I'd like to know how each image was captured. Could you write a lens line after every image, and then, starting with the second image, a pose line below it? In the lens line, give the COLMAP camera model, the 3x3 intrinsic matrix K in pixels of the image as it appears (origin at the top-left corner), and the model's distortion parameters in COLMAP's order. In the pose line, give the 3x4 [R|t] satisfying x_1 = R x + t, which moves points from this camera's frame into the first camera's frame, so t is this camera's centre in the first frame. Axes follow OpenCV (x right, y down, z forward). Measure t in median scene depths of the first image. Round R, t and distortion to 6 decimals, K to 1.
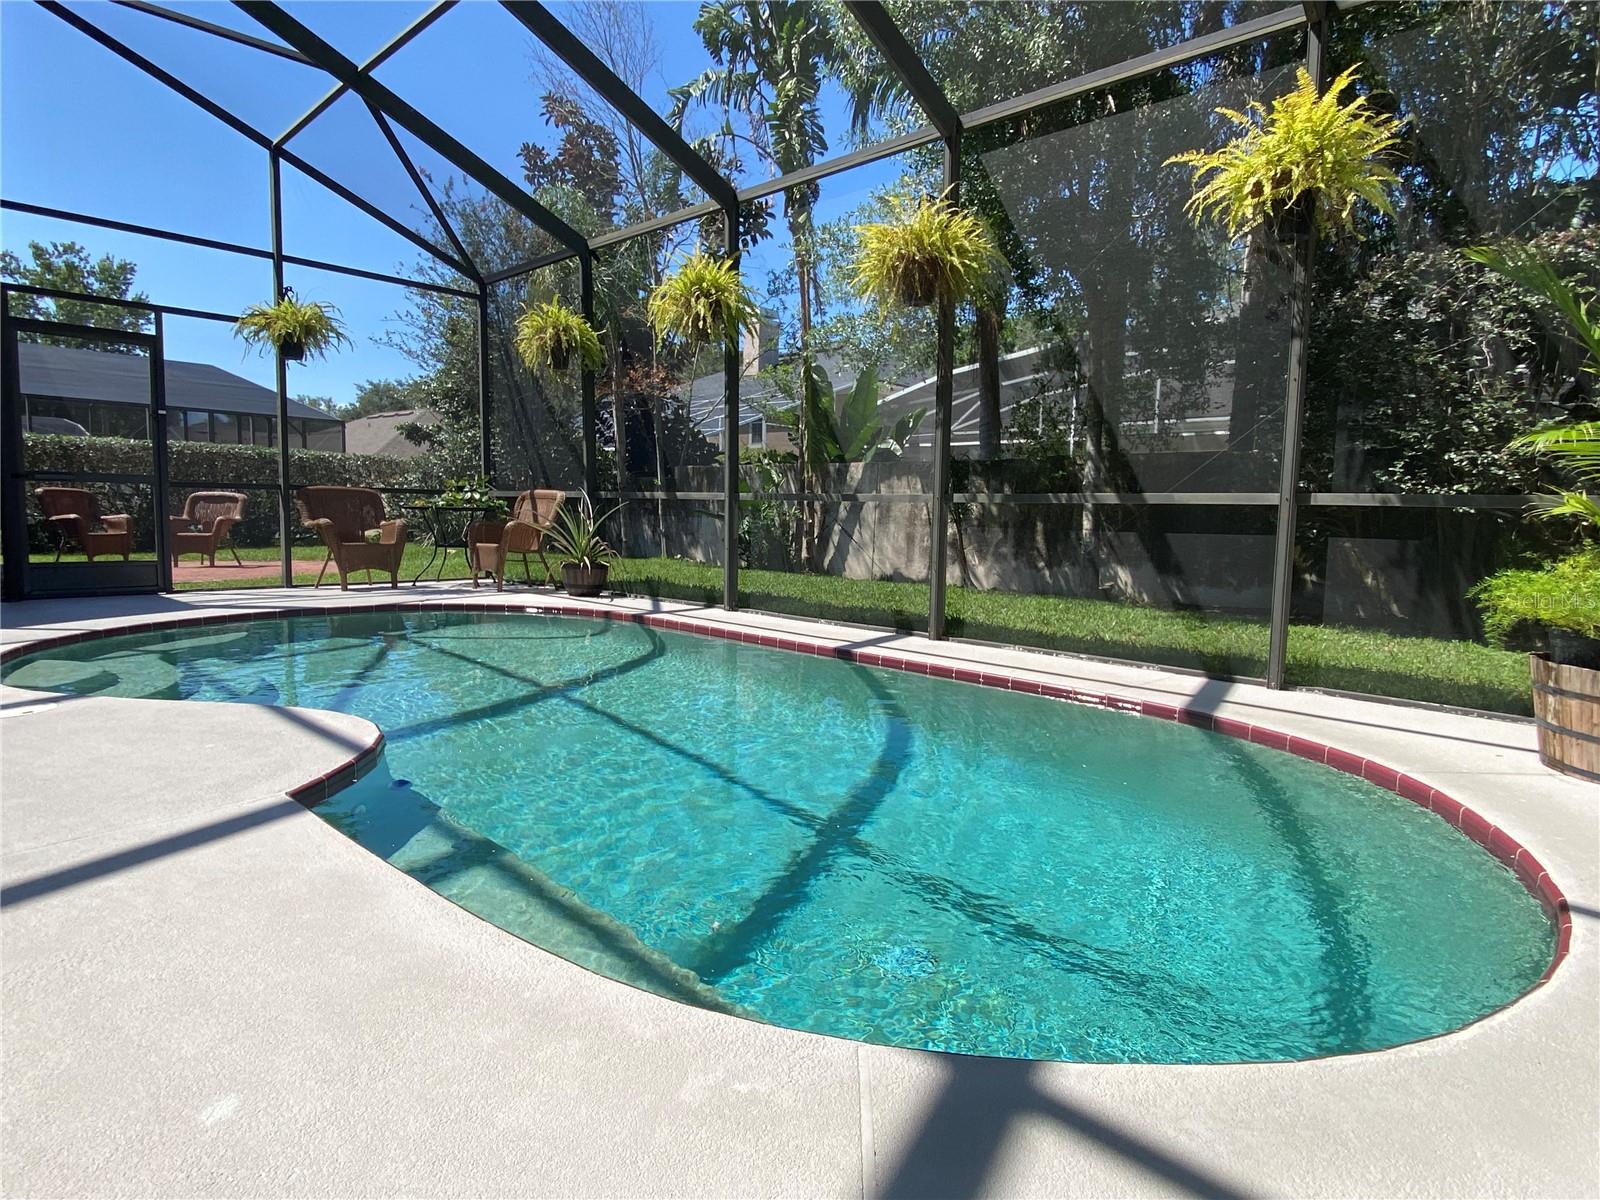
lens RADIAL K [[885.9, 0, 801.6], [0, 885.9, 598.0], [0, 0, 1]] dist [0.003035, -0.002972]
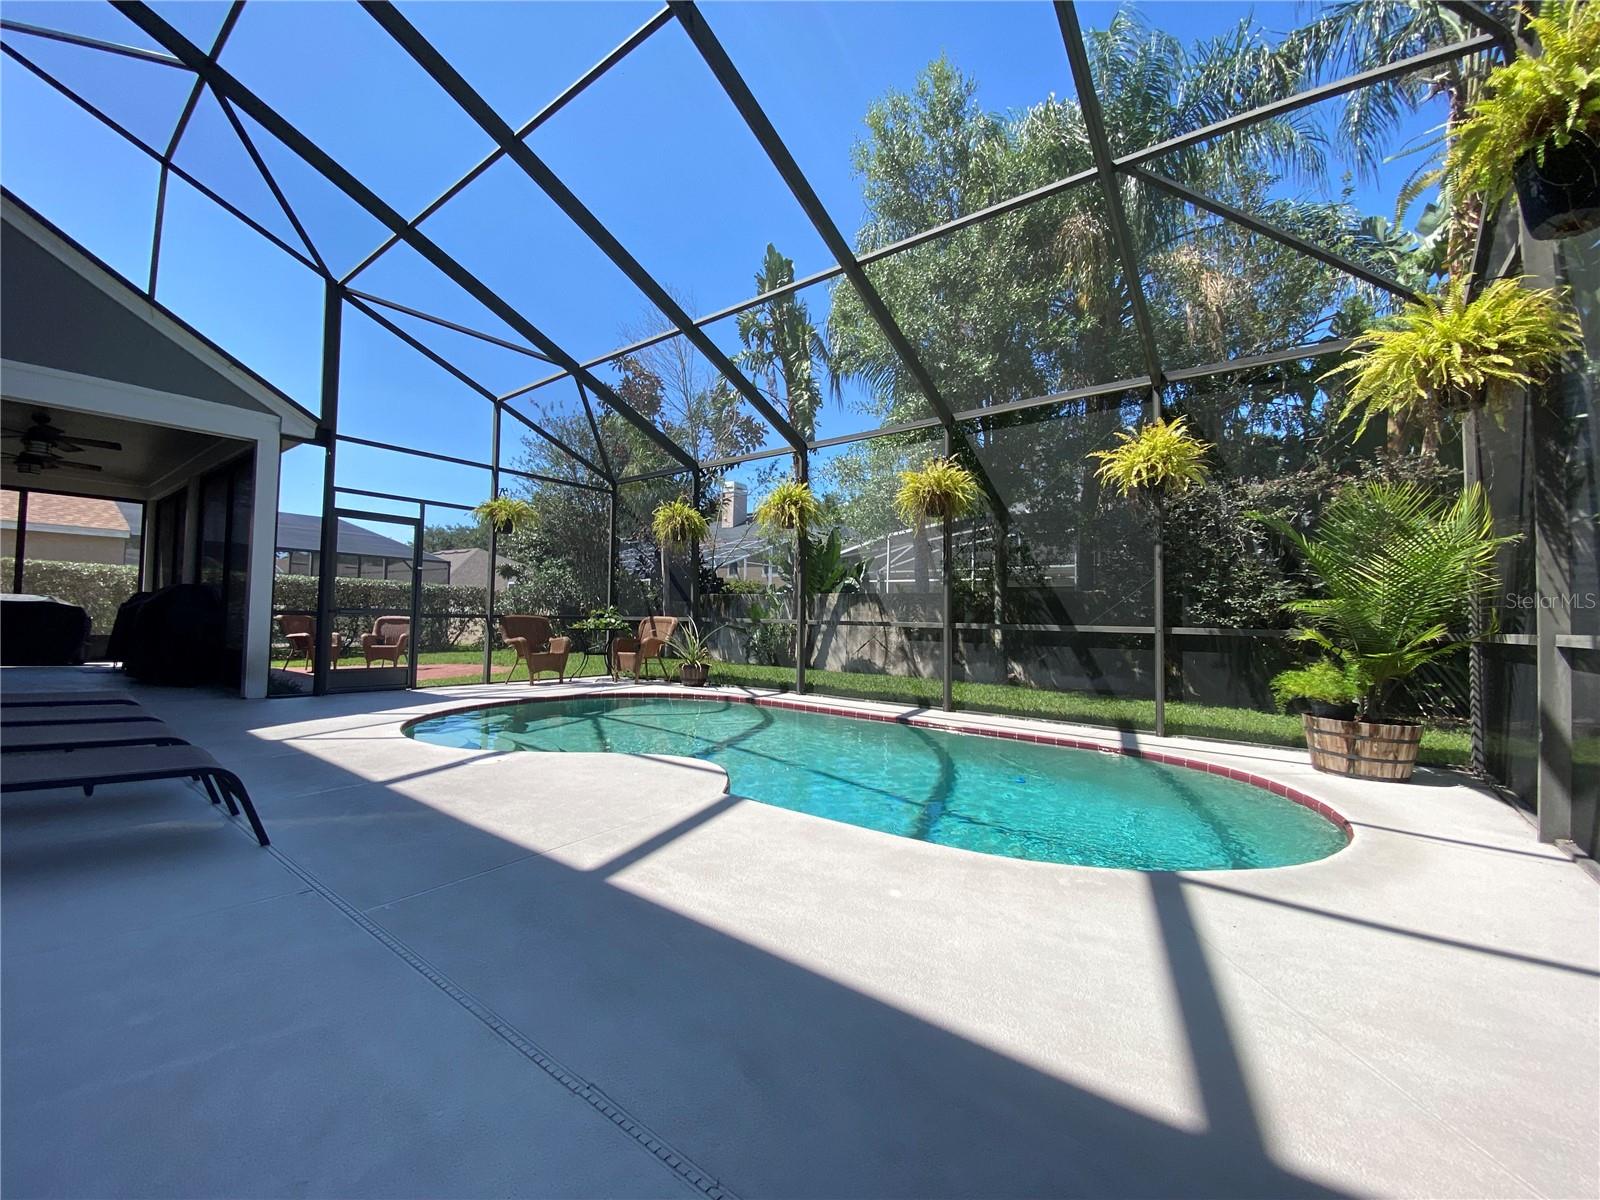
lens RADIAL K [[650.1, 0, 795.6], [0, 650.1, 601.6], [0, 0, 1]] dist [0.001230, -0.001012]
pose [[0.996667, -0.000327, 0.081581, -0.190287], [0.010580, 0.992065, -0.125281, -0.006561], [-0.080893, 0.125727, 0.988761, -0.169394]]
